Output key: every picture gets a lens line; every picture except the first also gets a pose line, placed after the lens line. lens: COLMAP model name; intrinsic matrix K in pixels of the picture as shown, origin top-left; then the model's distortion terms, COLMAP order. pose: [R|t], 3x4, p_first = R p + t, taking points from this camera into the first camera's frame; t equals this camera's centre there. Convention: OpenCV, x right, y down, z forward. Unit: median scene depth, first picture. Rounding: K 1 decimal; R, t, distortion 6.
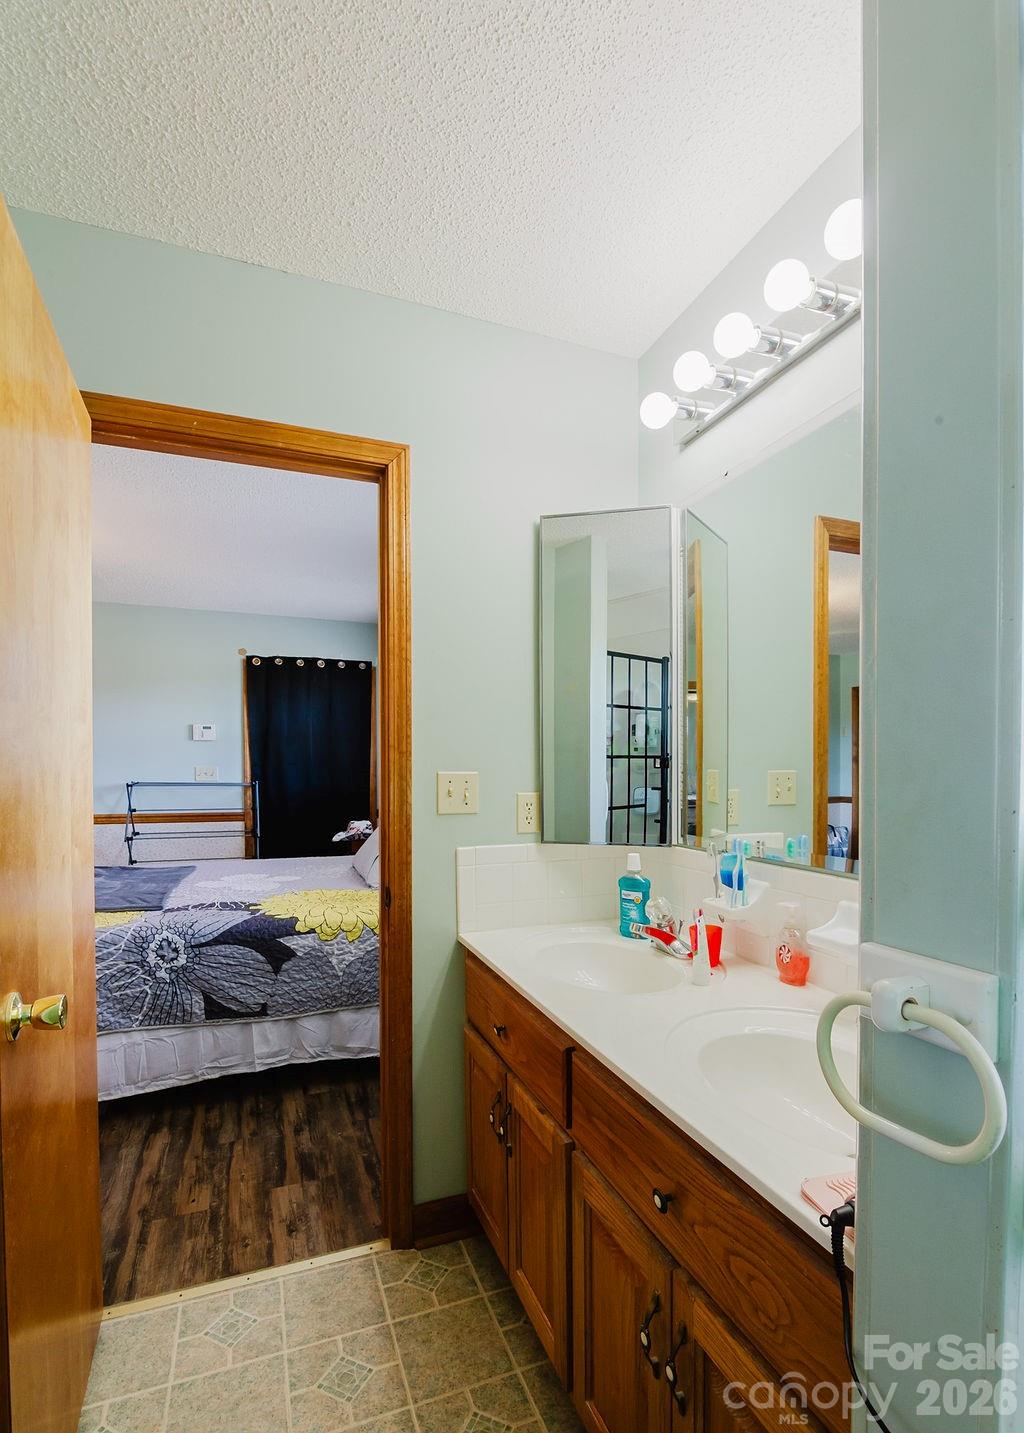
lens RADIAL K [[666.5, 0, 502.7], [0, 666.5, 786.7], [0, 0, 1]] dist [-0.015266, -0.001434]
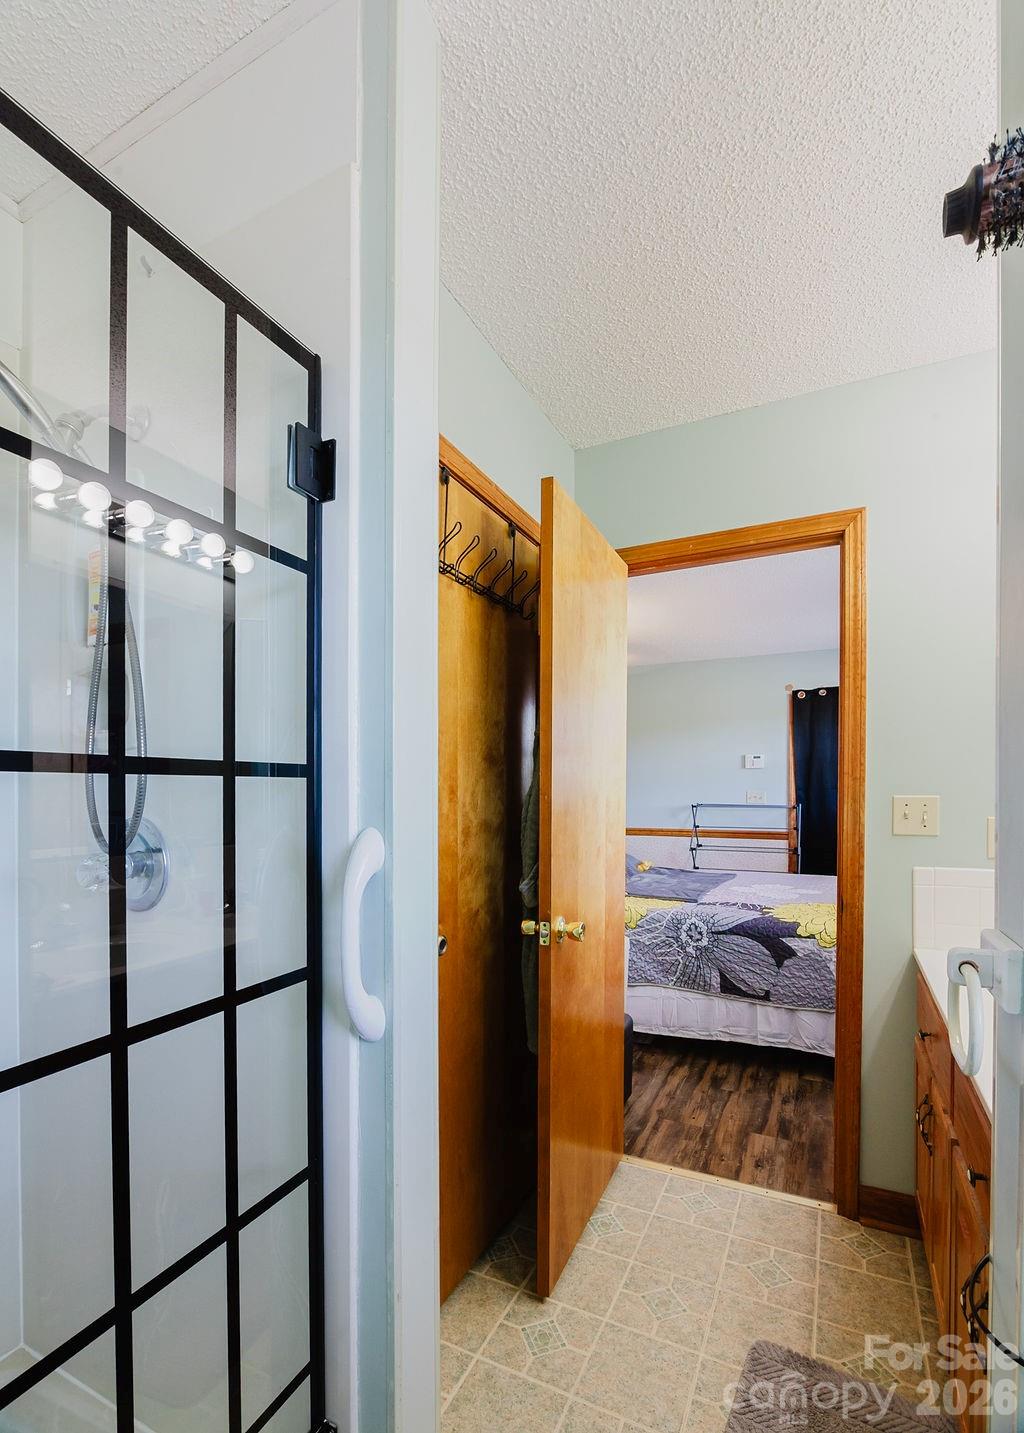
lens RADIAL K [[639.3, 0, 530.6], [0, 639.3, 800.8], [0, 0, 1]] dist [-0.015760, -0.001341]
pose [[0.693731, 0.006433, -0.720206, 0.175221], [-0.016407, 0.999842, -0.006873, 0.002178], [0.720048, 0.016584, 0.693727, -0.107803]]
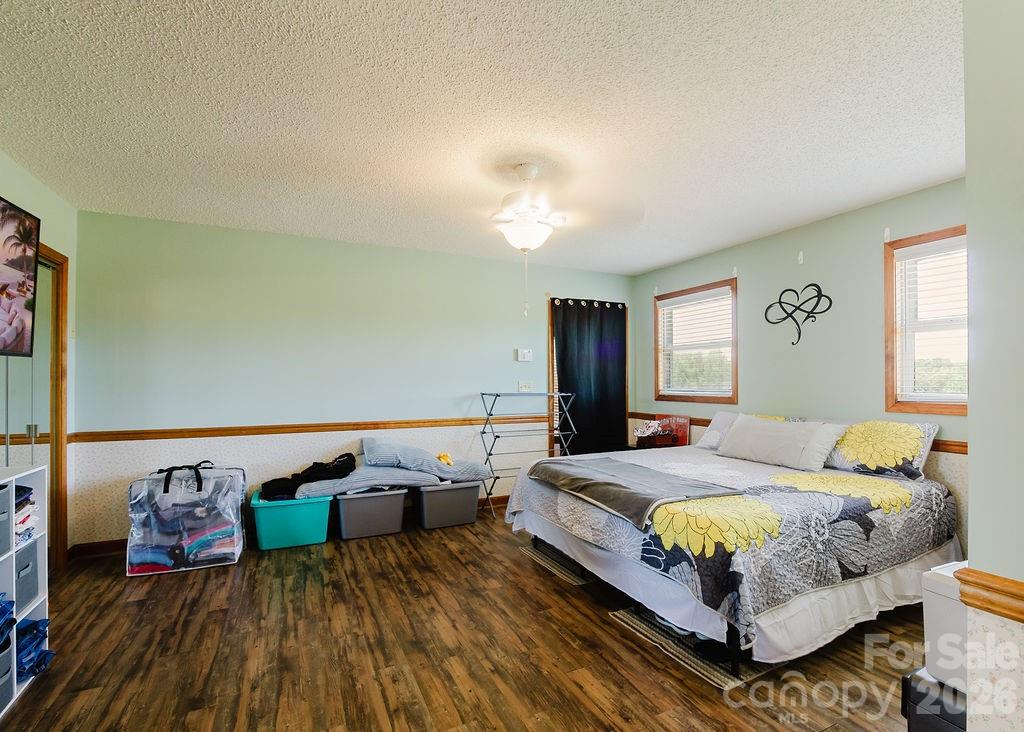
lens RADIAL K [[476.3, 0, 518.9], [0, 476.3, 374.4], [0, 0, 1]] dist [-0.015266, -0.001434]
pose [[0.997615, -0.005417, 0.068811, -1.161938], [0.008067, 0.999234, -0.038290, -0.015970], [-0.068551, 0.038754, 0.996895, 0.125651]]
